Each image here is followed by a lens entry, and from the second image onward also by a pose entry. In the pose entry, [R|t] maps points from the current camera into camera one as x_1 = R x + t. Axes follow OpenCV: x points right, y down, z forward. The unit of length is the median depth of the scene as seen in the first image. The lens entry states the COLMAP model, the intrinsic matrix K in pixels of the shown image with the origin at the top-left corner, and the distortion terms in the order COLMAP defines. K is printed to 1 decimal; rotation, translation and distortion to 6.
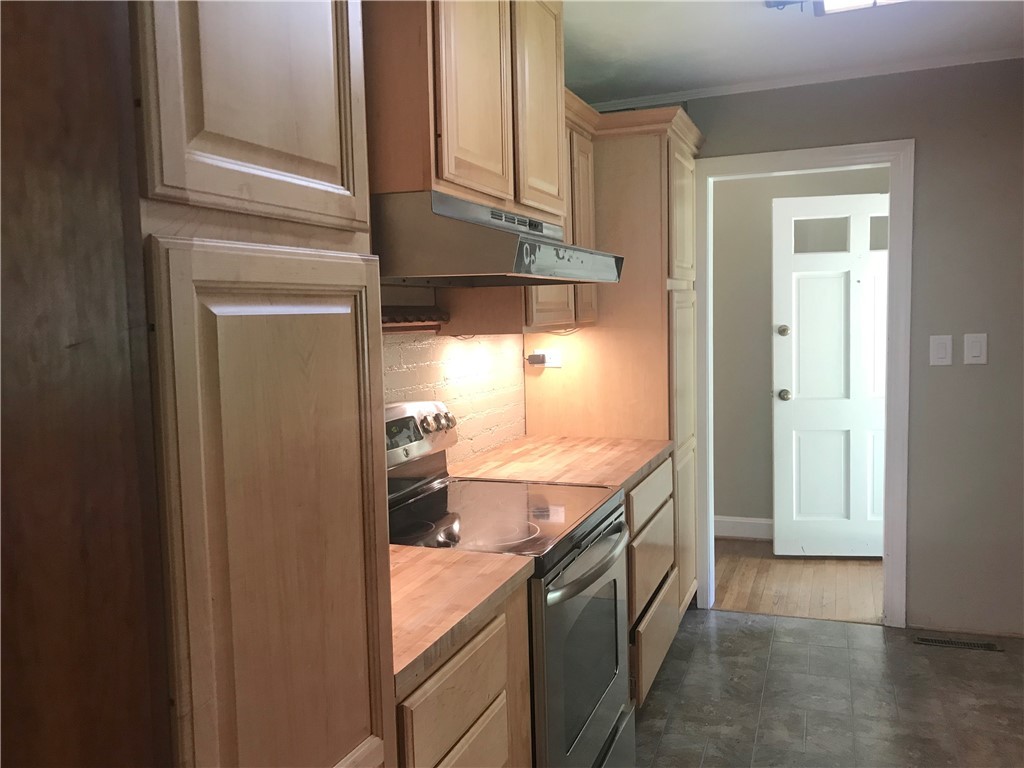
lens RADIAL K [[843.5, 0, 508.9], [0, 843.5, 386.6], [0, 0, 1]] dist [0.037318, -0.041500]
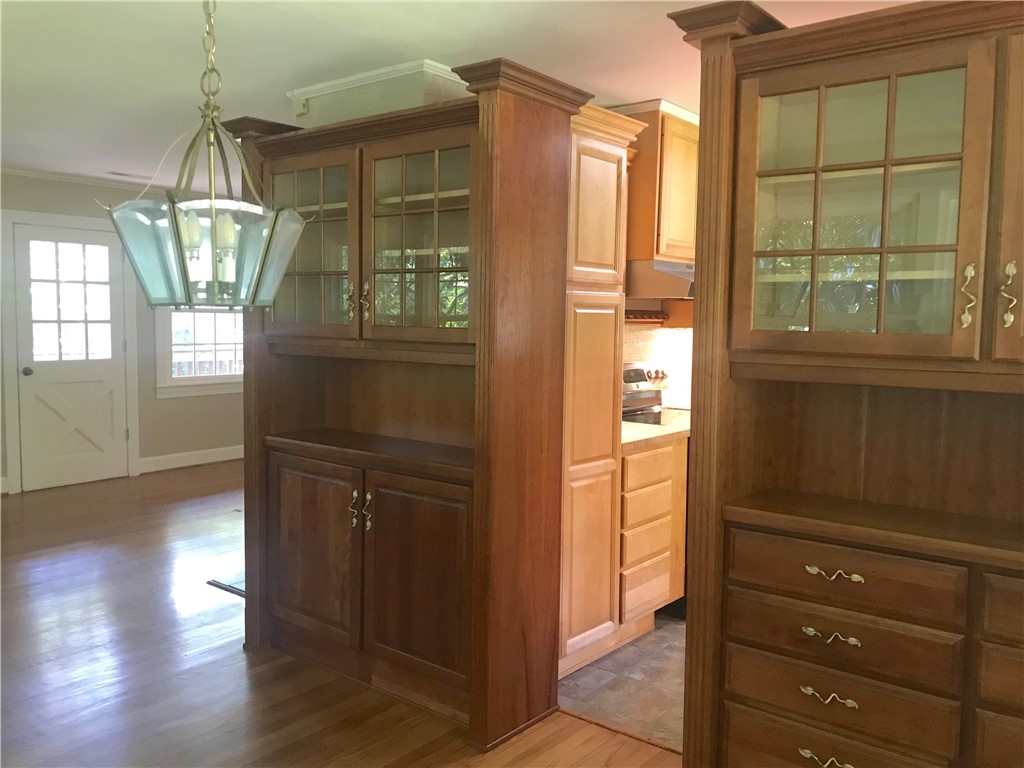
lens RADIAL K [[843.5, 0, 506.7], [0, 843.5, 382.4], [0, 0, 1]] dist [0.037318, -0.041500]
pose [[0.952255, 0.060647, -0.299220, 0.232874], [-0.062665, 0.998031, 0.002854, 0.112881], [0.298804, 0.016033, 0.954180, -1.273359]]
